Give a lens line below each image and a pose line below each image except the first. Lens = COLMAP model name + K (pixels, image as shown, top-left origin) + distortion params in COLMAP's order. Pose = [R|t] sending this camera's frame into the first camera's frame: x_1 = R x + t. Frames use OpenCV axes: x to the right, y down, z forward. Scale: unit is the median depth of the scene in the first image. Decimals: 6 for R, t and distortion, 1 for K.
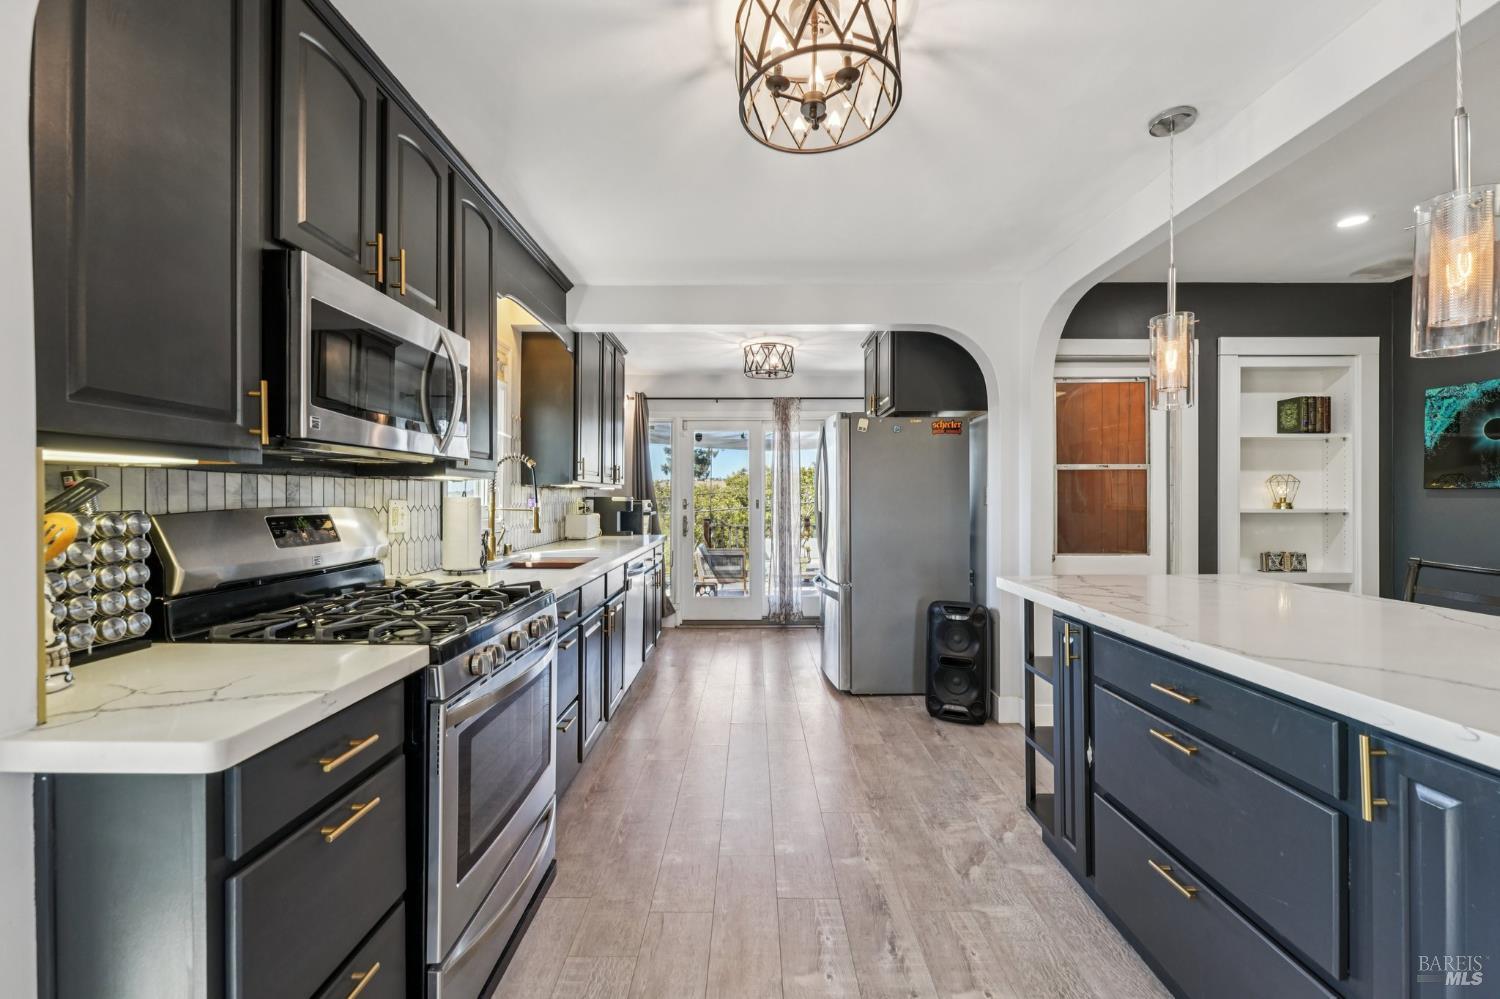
lens RADIAL K [[604.5, 0, 747.2], [0, 604.5, 494.0], [0, 0, 1]] dist [-0.001568, 0.000047]
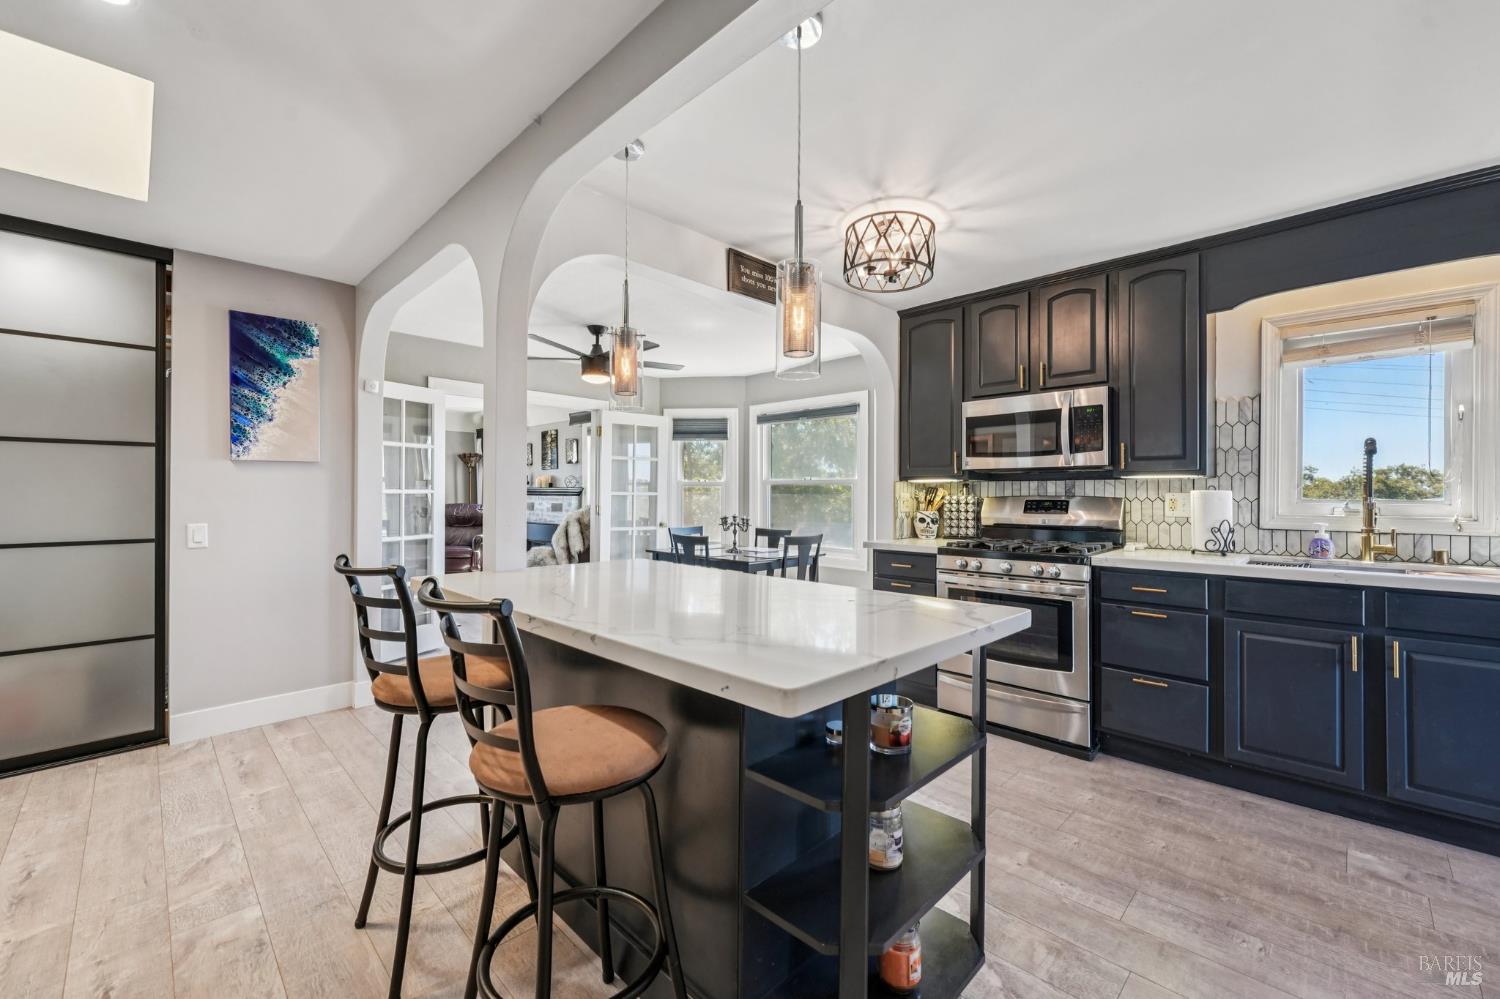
lens RADIAL K [[604.5, 0, 747.0], [0, 604.5, 496.9], [0, 0, 1]] dist [-0.001568, 0.000047]
pose [[-0.693473, -0.003580, -0.720474, 1.195763], [-0.000402, 0.999989, -0.004582, 0.027617], [0.720483, -0.002888, -0.693467, 1.364651]]
